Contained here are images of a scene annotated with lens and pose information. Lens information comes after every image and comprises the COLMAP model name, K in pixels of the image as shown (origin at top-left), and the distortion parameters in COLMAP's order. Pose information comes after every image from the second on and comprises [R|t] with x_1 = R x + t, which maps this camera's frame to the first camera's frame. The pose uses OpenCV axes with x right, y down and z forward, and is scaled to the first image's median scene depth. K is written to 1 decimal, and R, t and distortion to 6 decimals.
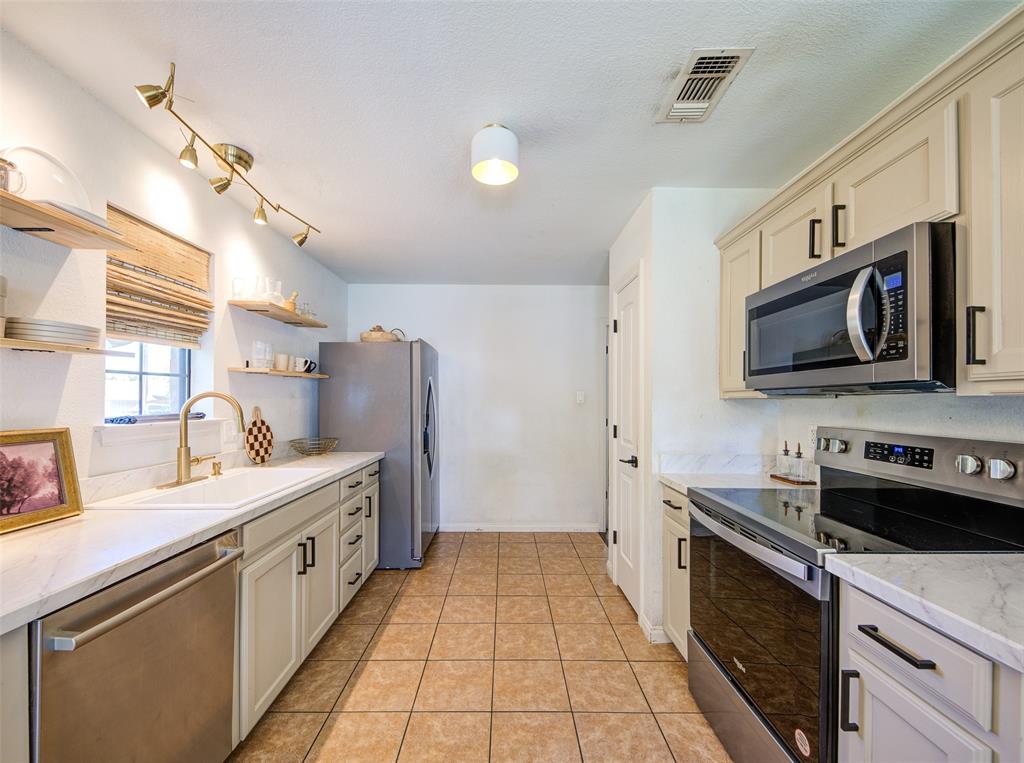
lens RADIAL K [[417.4, 0, 496.6], [0, 417.4, 399.9], [0, 0, 1]] dist [0.013893, -0.015109]
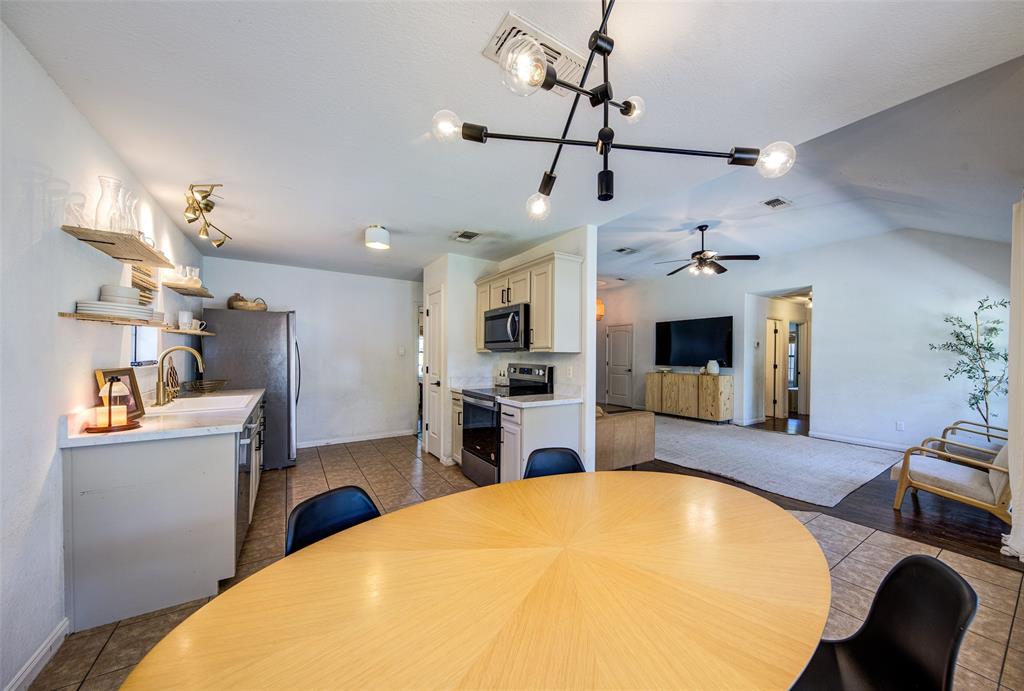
lens RADIAL K [[365.9, 0, 519.4], [0, 365.9, 353.7], [0, 0, 1]] dist [0.082680, -0.023514]
pose [[0.844522, 0.002565, 0.535514, -0.375545], [-0.004299, 0.999989, 0.001990, -0.000910], [-0.535503, -0.003982, 0.844524, -0.909614]]
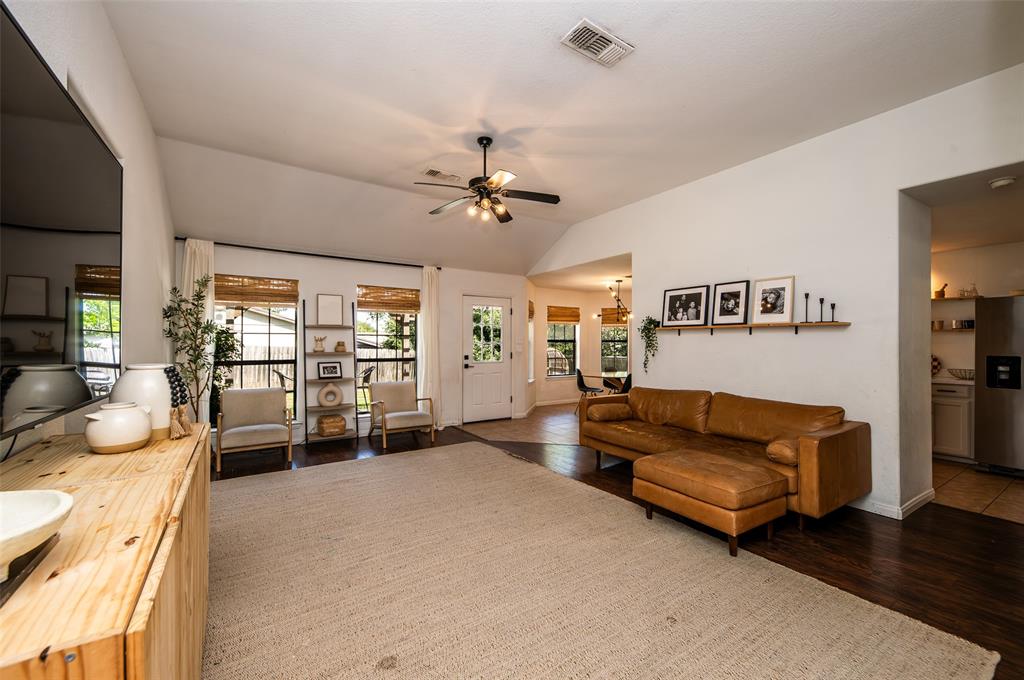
lens RADIAL K [[394.8, 0, 513.9], [0, 394.8, 341.0], [0, 0, 1]] dist [0.001303, 0.000035]
pose [[-0.846945, -0.009729, -0.531592, 2.807459], [-0.005864, 0.999943, -0.008958, 0.018560], [0.531648, -0.004469, -0.846953, 2.066176]]
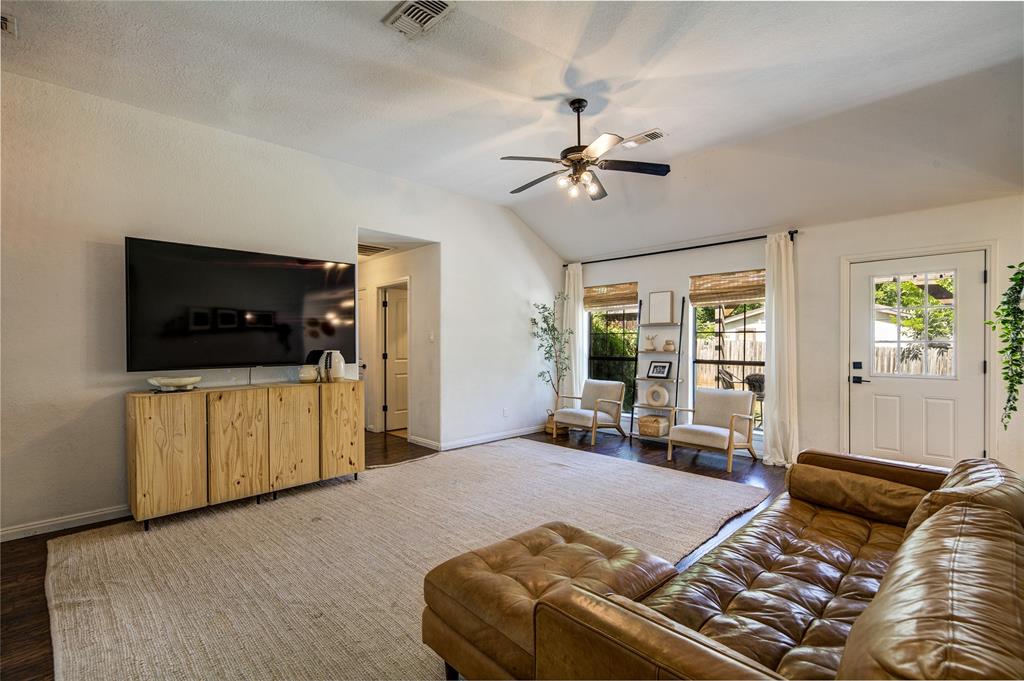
lens RADIAL K [[452.4, 0, 518.0], [0, 452.4, 345.5], [0, 0, 1]] dist [0.018032, -0.000262]
pose [[-0.708675, -0.011963, 0.705434, 0.986980], [-0.005690, 0.999921, 0.011241, 0.012347], [-0.705512, 0.003952, -0.708687, 1.907555]]
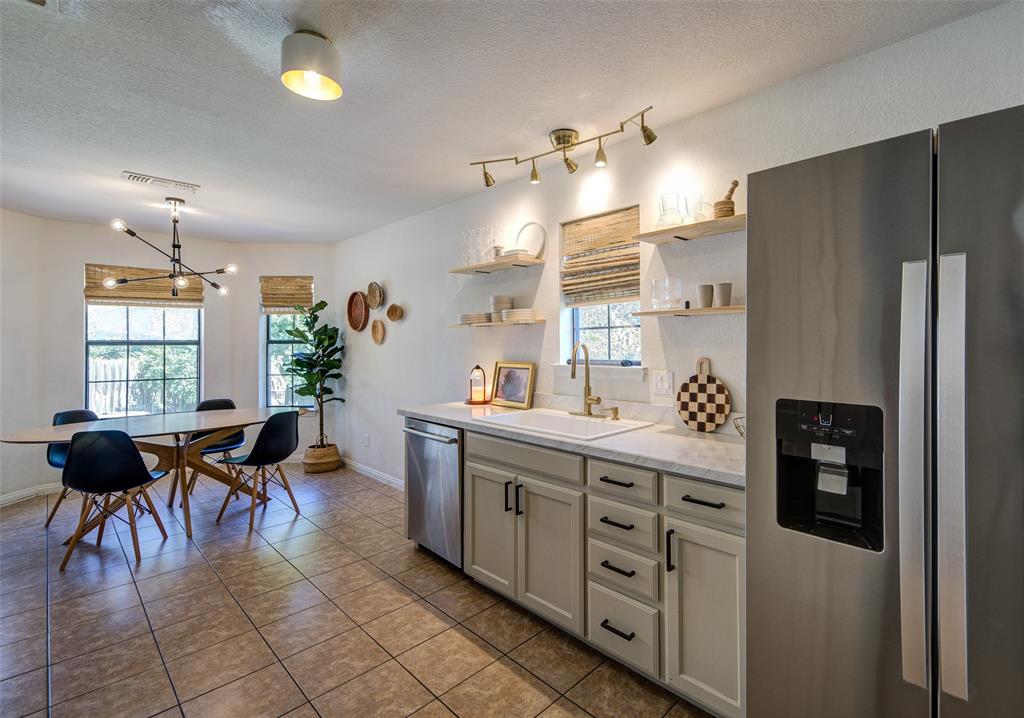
lens RADIAL K [[475.7, 0, 556.6], [0, 475.7, 339.5], [0, 0, 1]] dist [0.003218, 0.000630]
pose [[-0.673875, -0.007417, -0.738808, 0.344450], [0.000429, 0.999946, -0.010429, -0.010900], [0.738845, -0.007344, -0.673835, 1.844064]]
